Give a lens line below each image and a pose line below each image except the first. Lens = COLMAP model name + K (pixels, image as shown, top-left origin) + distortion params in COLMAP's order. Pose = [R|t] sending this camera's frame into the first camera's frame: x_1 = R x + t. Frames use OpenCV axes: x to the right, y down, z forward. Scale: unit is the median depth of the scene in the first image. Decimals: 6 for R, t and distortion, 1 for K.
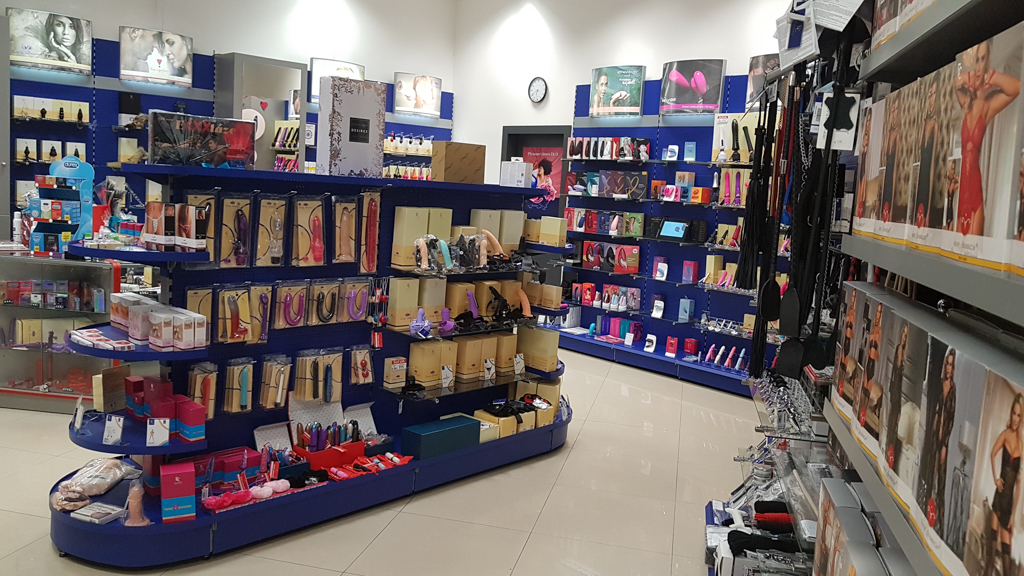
lens RADIAL K [[806.2, 0, 512.0], [0, 806.2, 288.0], [0, 0, 1]] dist [-0.002775, -0.012522]
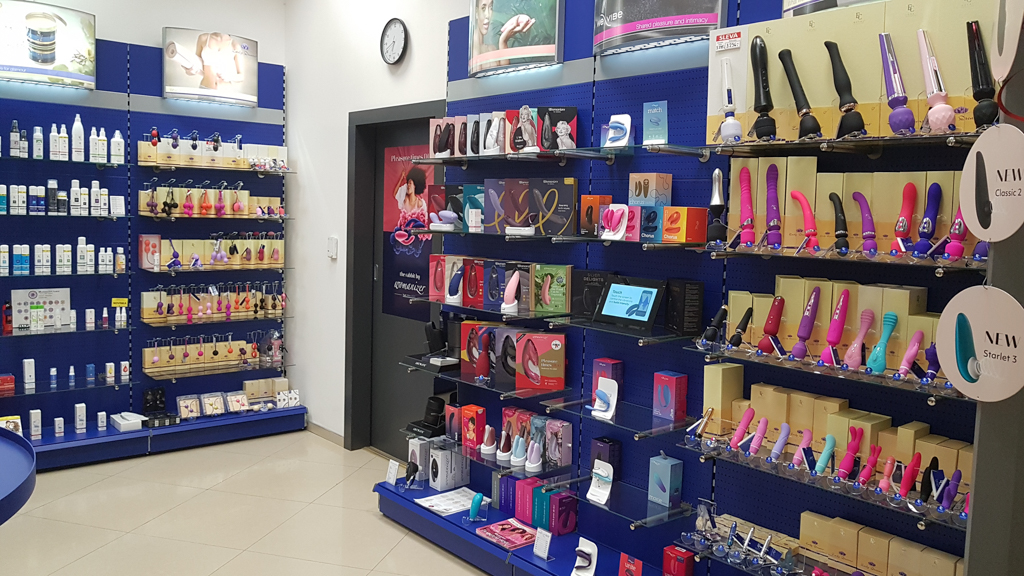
lens RADIAL K [[796.8, 0, 510.8], [0, 796.8, 276.6], [0, 0, 1]] dist [-0.006694, -0.004807]
pose [[0.999072, -0.028198, -0.032548, 0.144198], [0.026599, 0.998466, -0.048569, -0.064771], [0.033867, 0.047659, 0.998289, 0.536251]]
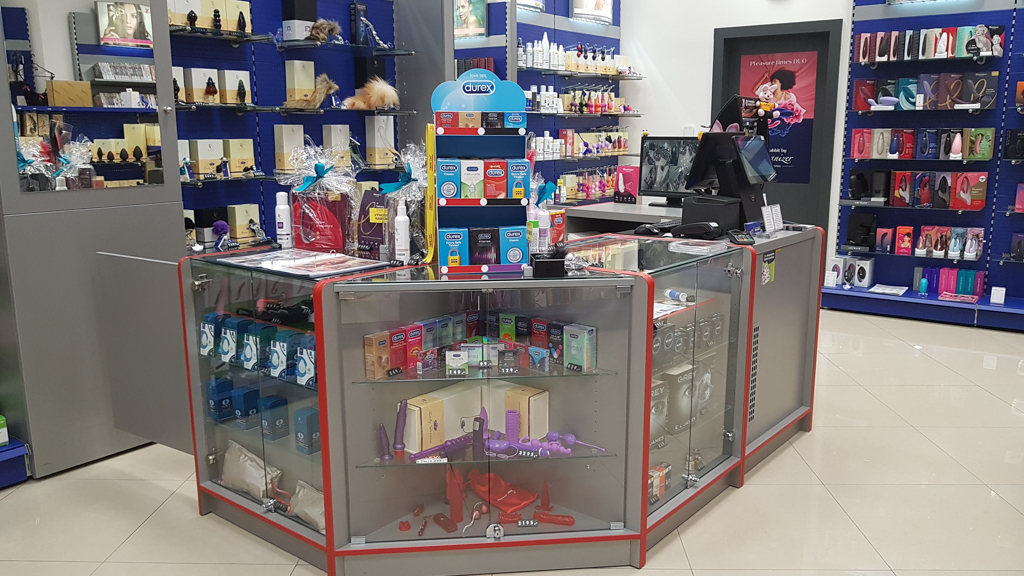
lens RADIAL K [[806.2, 0, 512.0], [0, 806.2, 288.0], [0, 0, 1]] dist [-0.002775, -0.012522]
pose [[0.978666, -0.104505, 0.176895, -0.430141], [0.091278, 0.992497, 0.081350, -0.046381], [-0.184069, -0.063468, 0.980862, 0.337579]]
